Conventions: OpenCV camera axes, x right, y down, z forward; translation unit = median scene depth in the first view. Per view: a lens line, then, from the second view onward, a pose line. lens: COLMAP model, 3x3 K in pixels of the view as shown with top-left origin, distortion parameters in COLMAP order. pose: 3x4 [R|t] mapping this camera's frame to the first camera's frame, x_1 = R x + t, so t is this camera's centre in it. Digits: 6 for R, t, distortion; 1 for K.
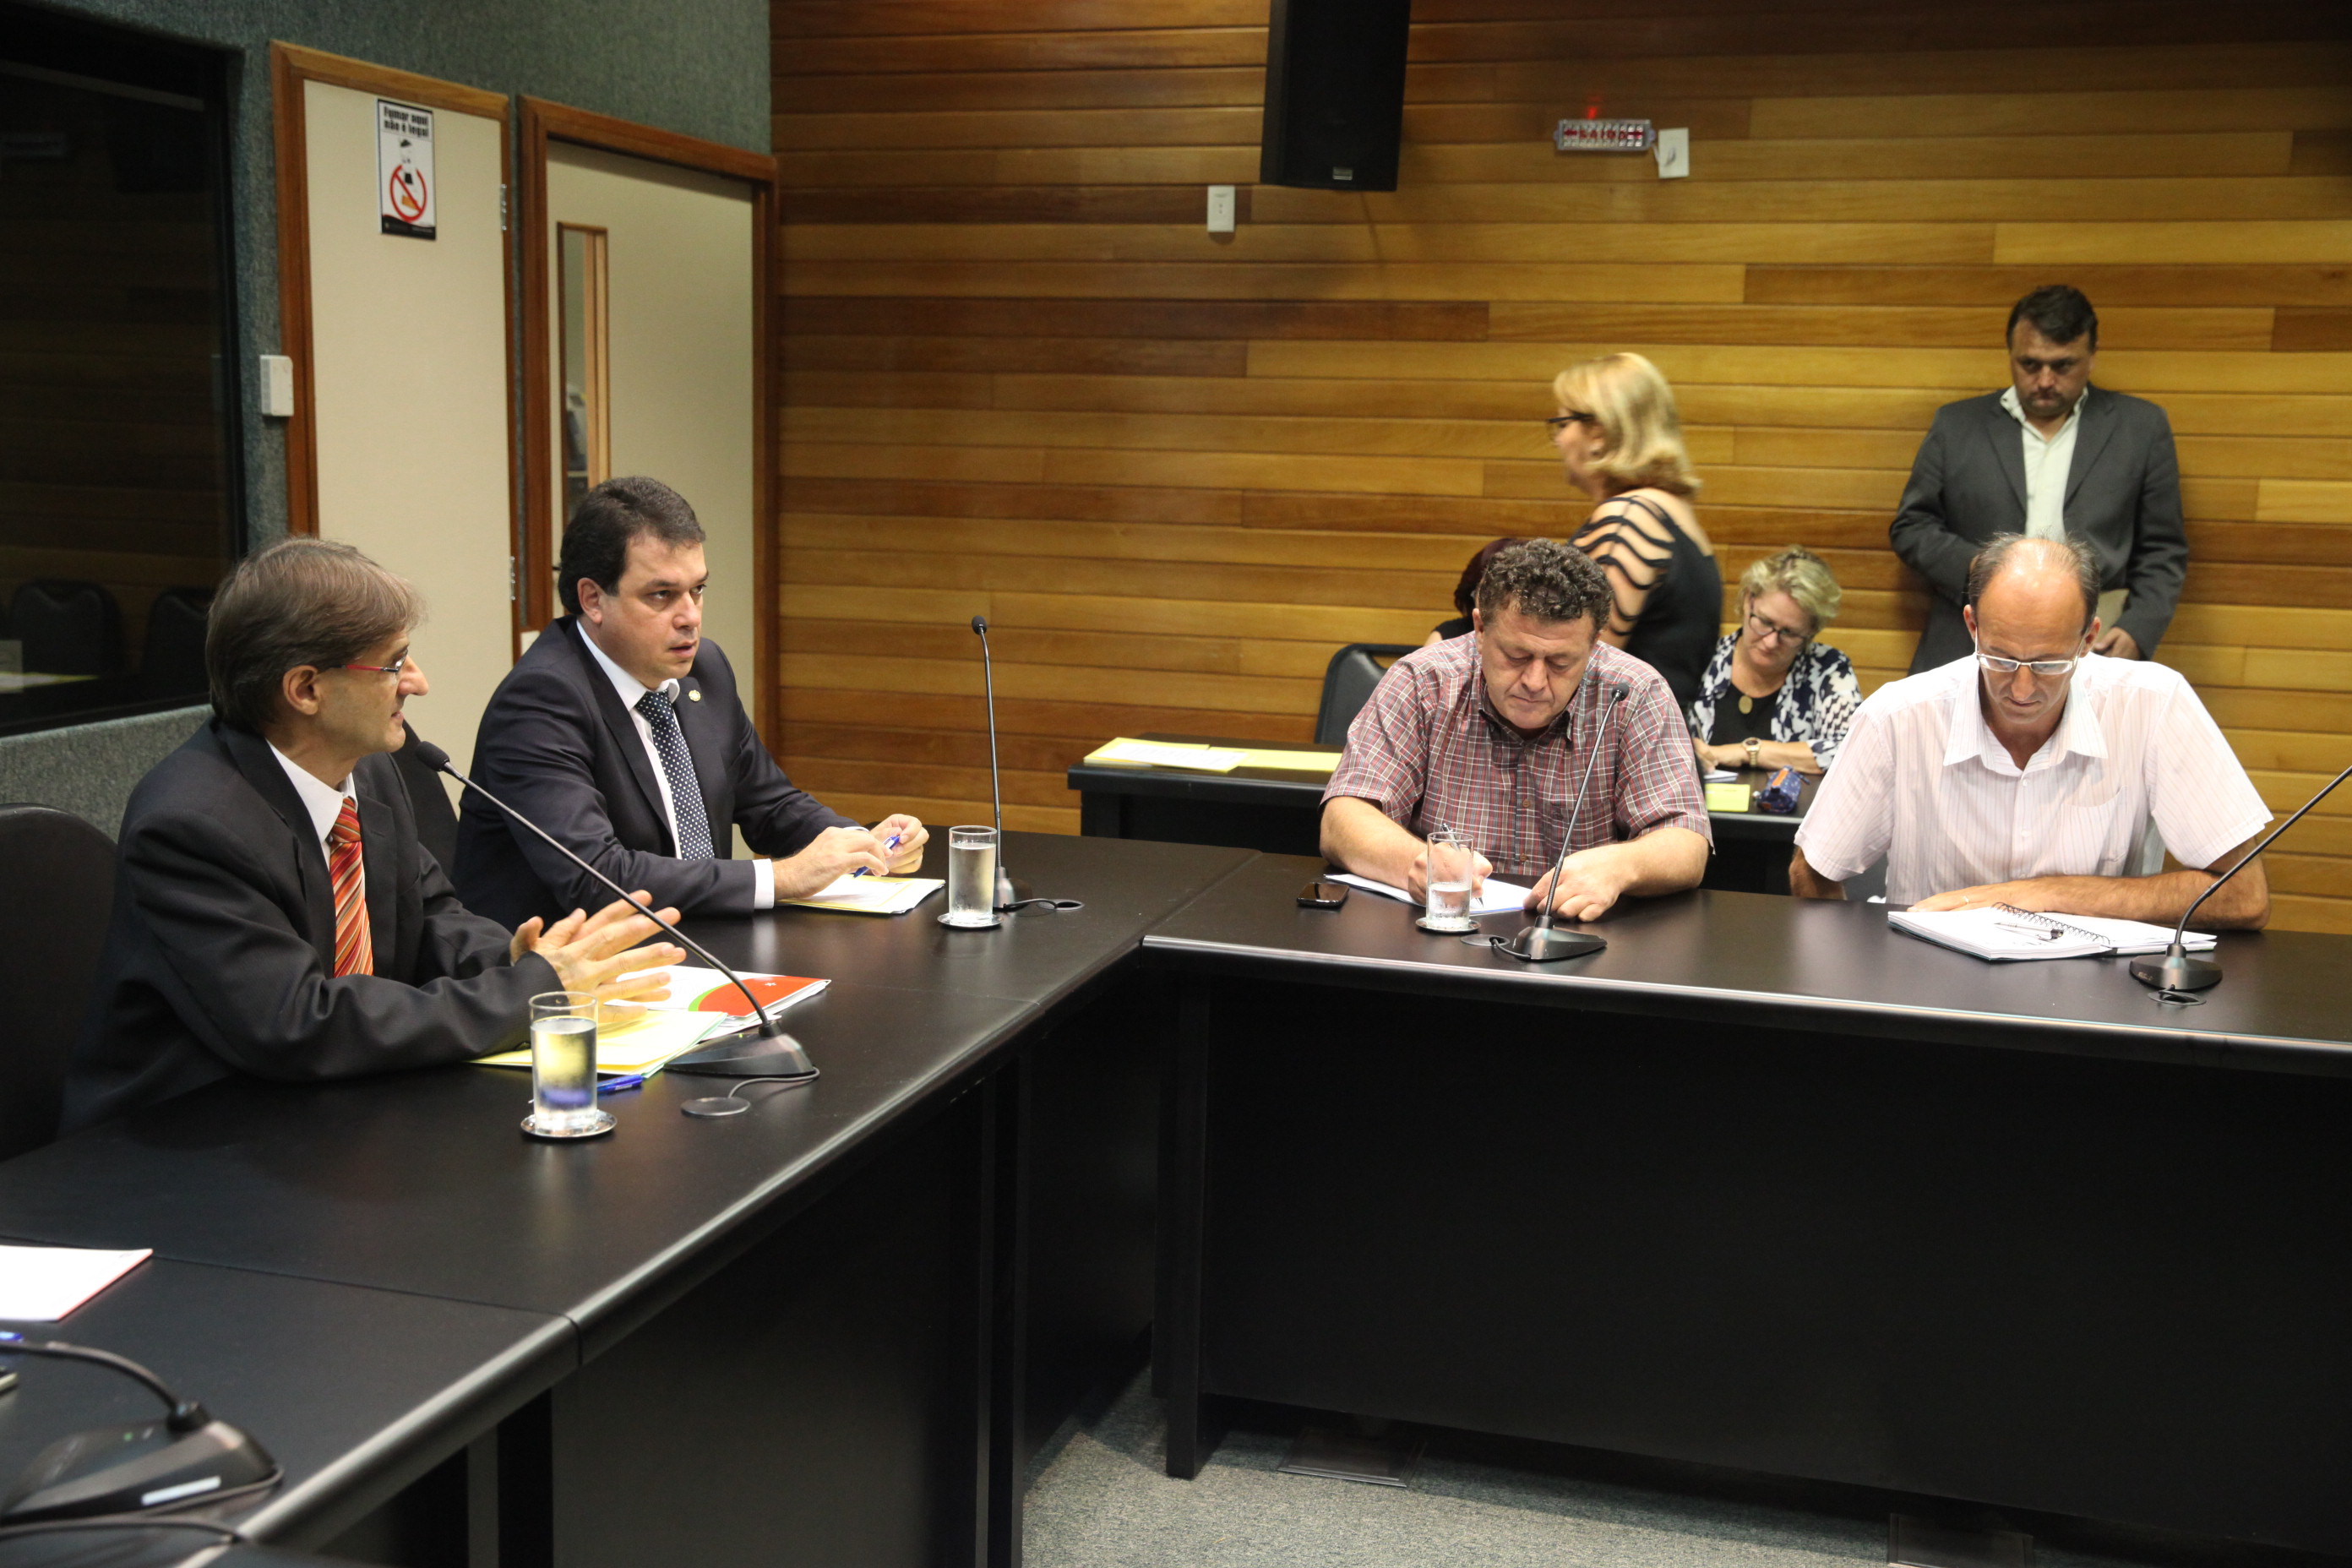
lens RADIAL K [[2465.1, 0, 1163.4], [0, 2465.1, 780.7], [0, 0, 1]] dist [0.025087, 0.000000]
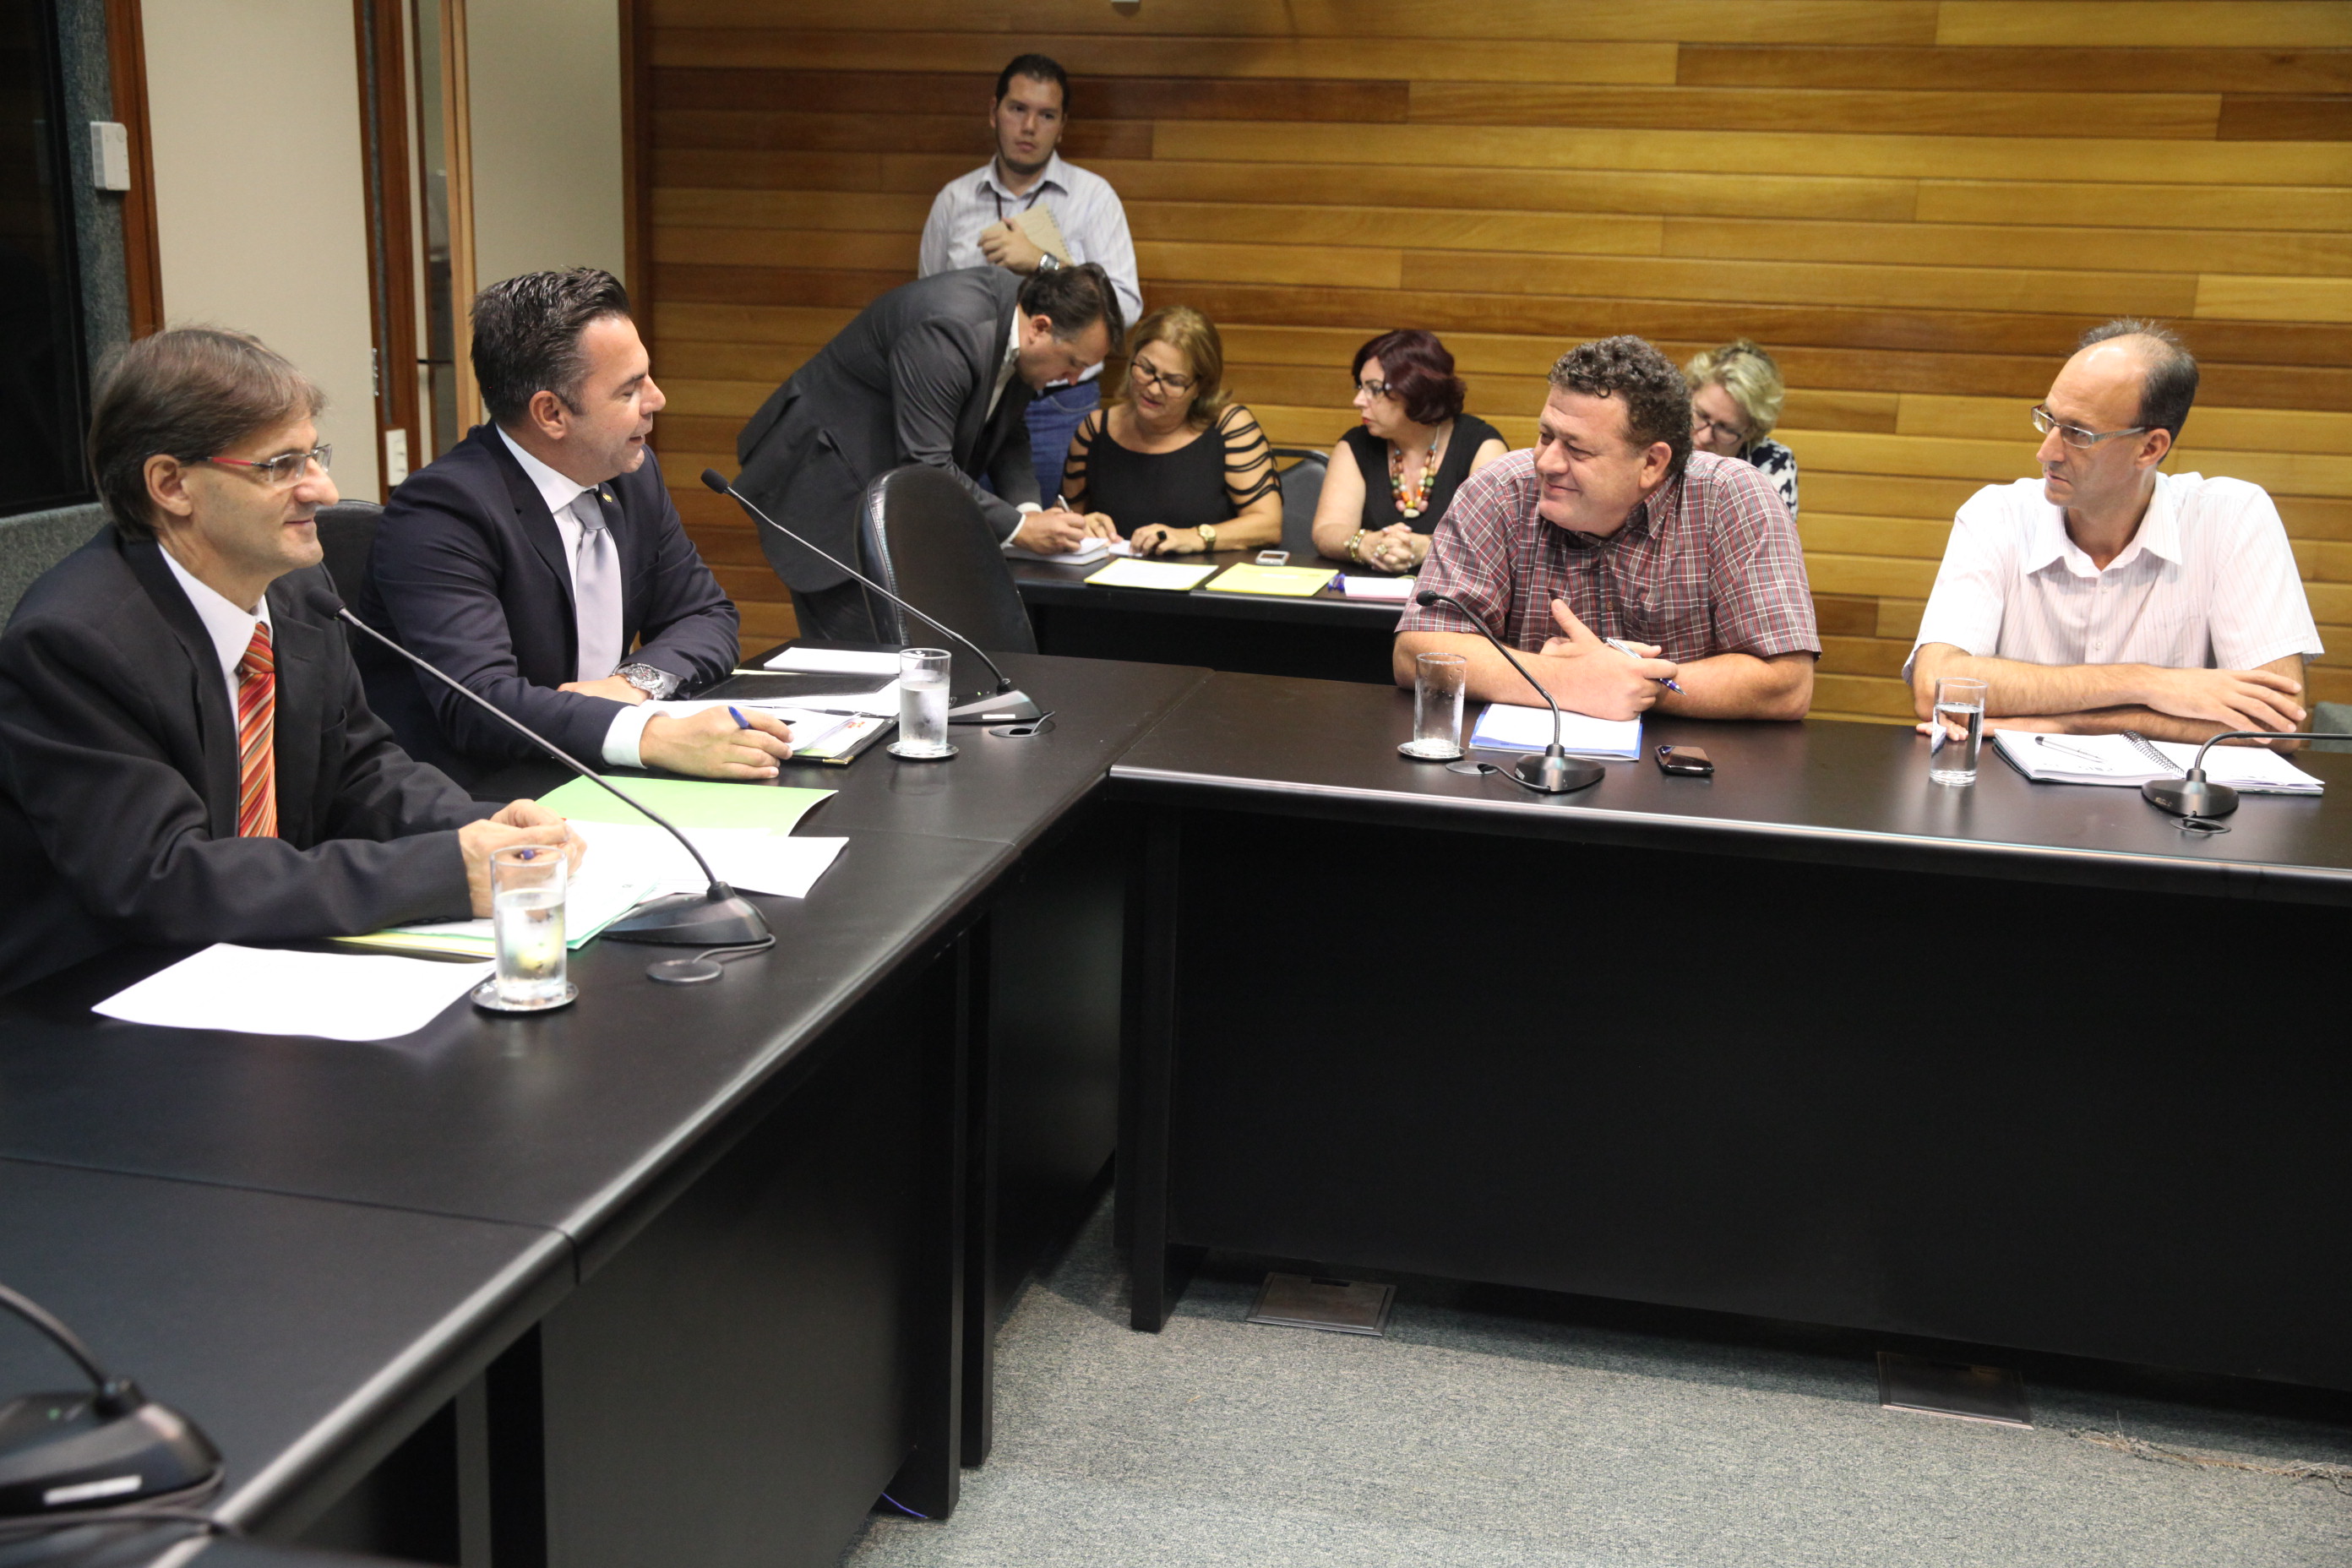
lens RADIAL K [[2465.1, 0, 1161.5], [0, 2465.1, 785.9], [0, 0, 1]] dist [0.025087, 0.000000]
pose [[0.997939, -0.007388, 0.063747, -0.030355], [0.002009, 0.996461, 0.084034, -0.004721], [-0.064143, -0.083733, 0.994422, 0.046965]]
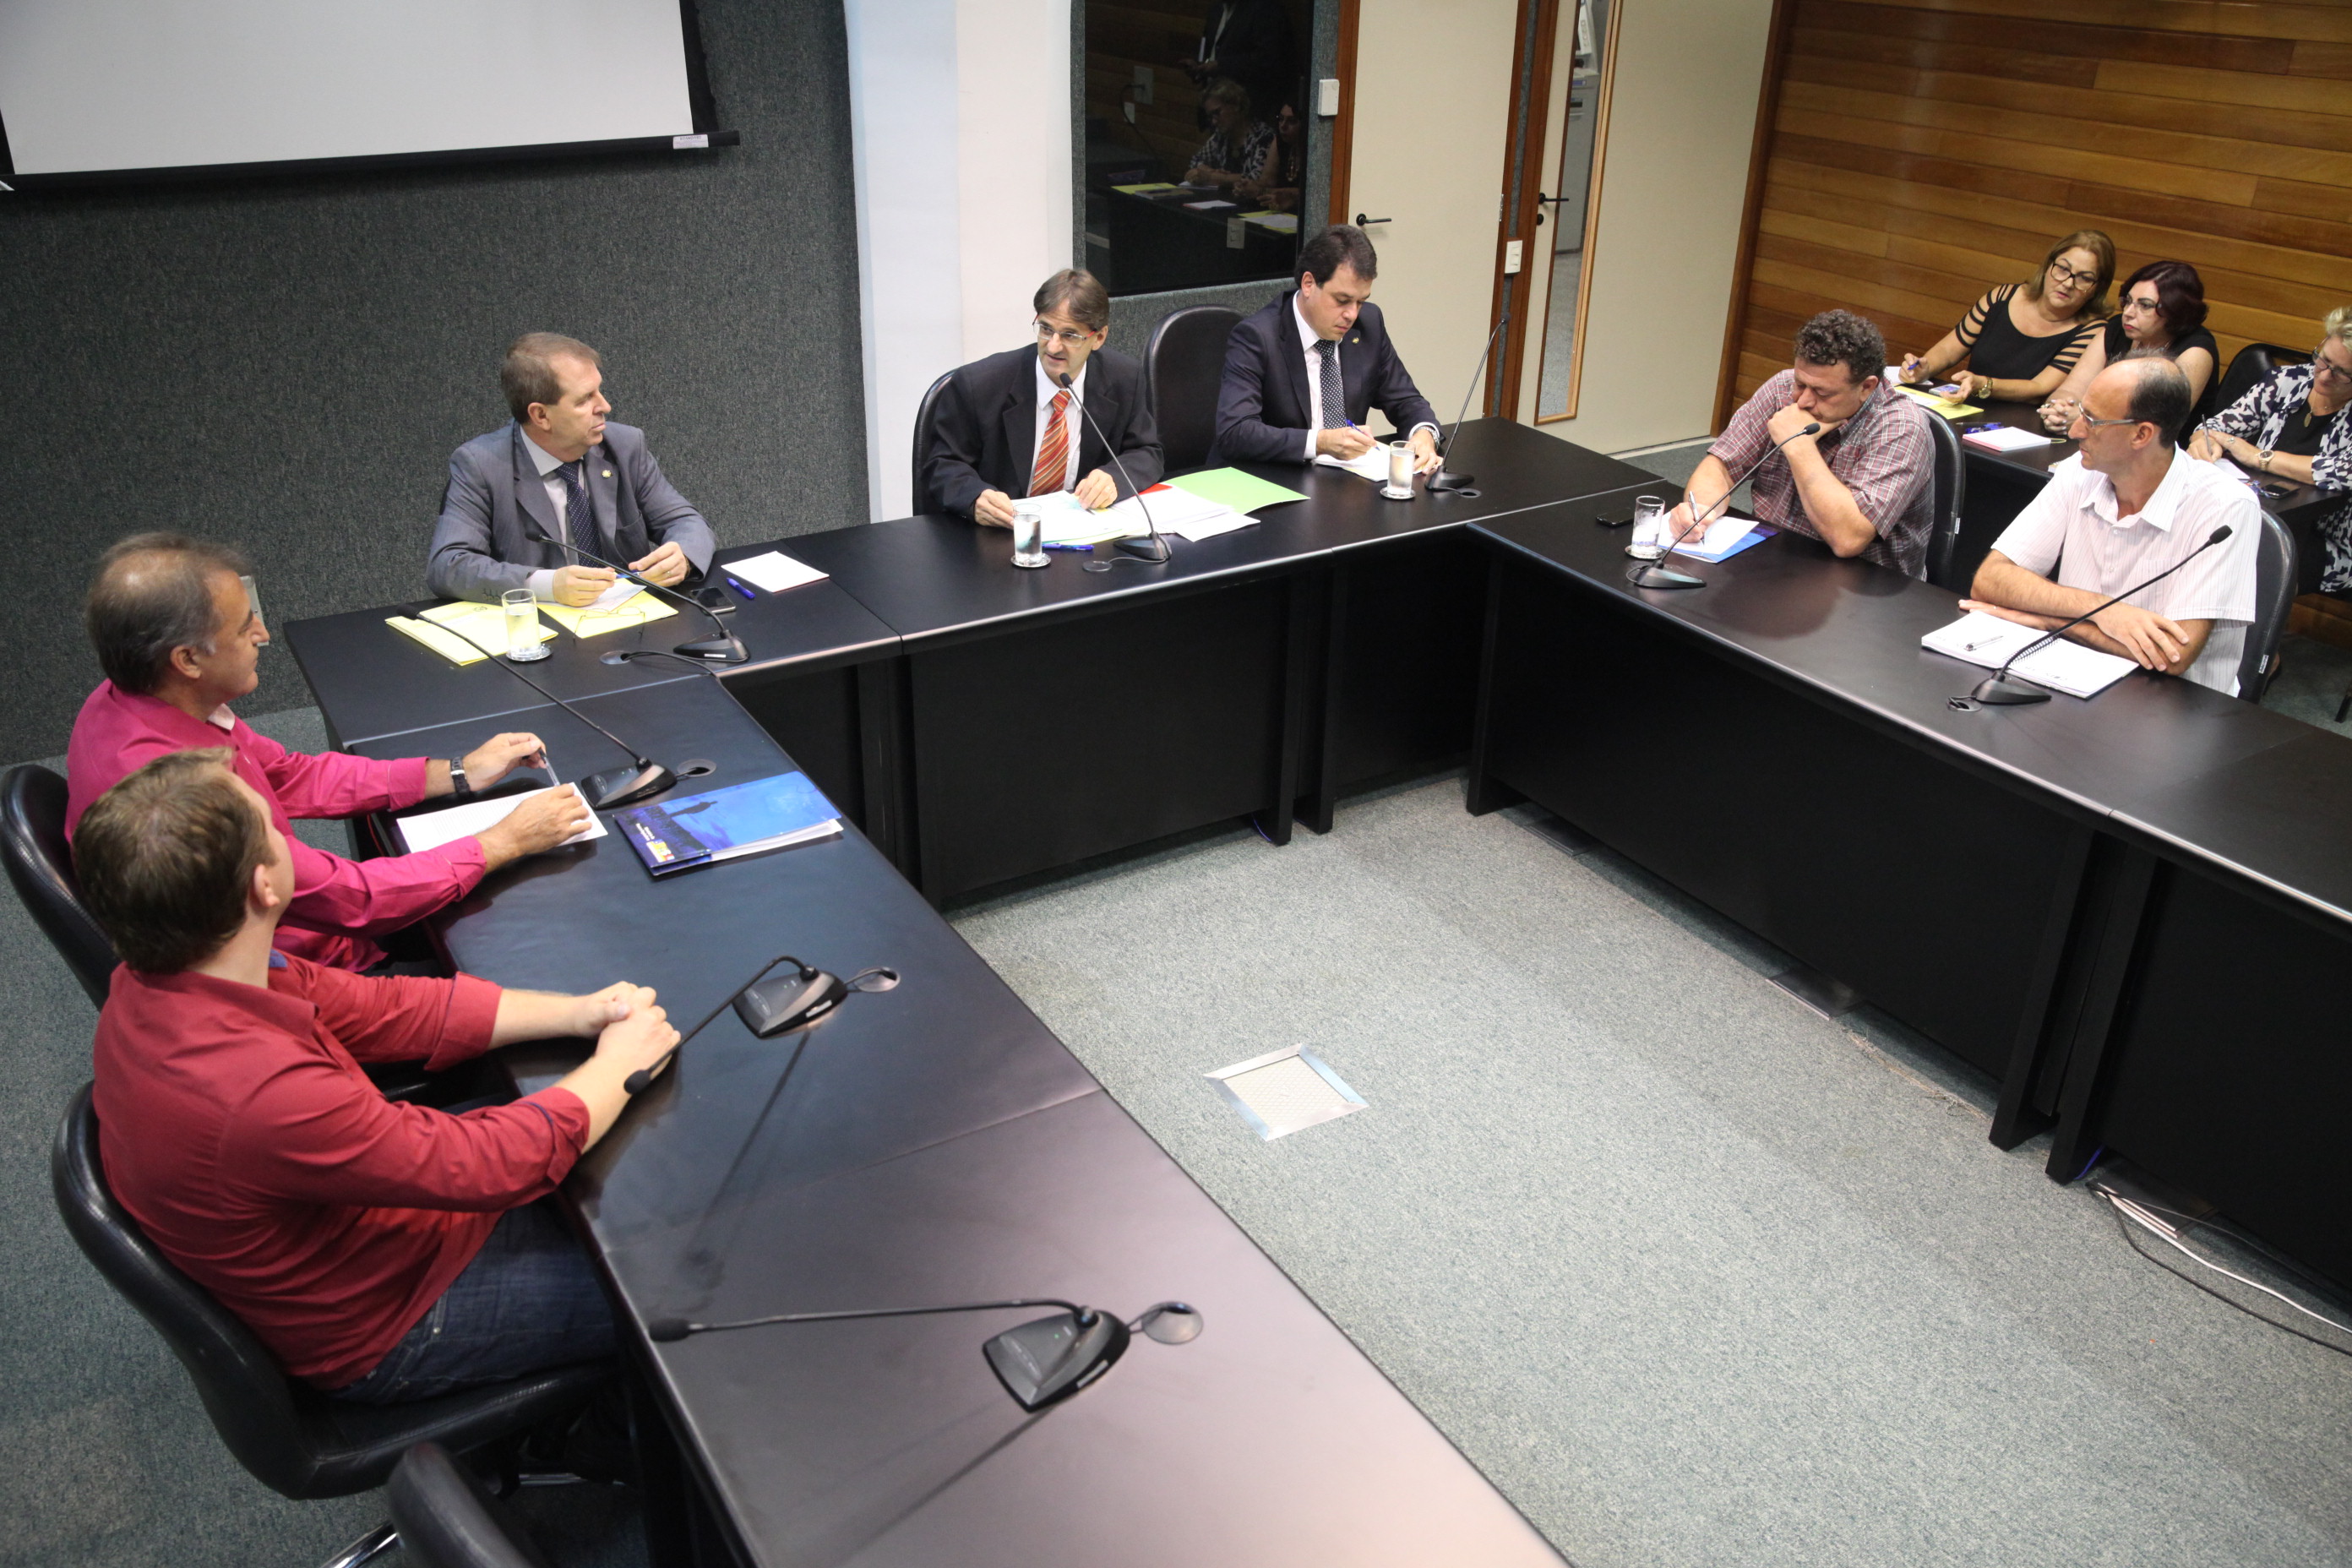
lens RADIAL K [[1876.0, 0, 1171.5], [0, 1876.0, 771.6], [0, 0, 1]] dist [-0.062973, 0.031720]
pose [[0.739840, 0.282750, -0.610483, 0.446995], [-0.094900, 0.942186, 0.321372, -0.111757], [0.666056, -0.179829, 0.723900, -0.094367]]
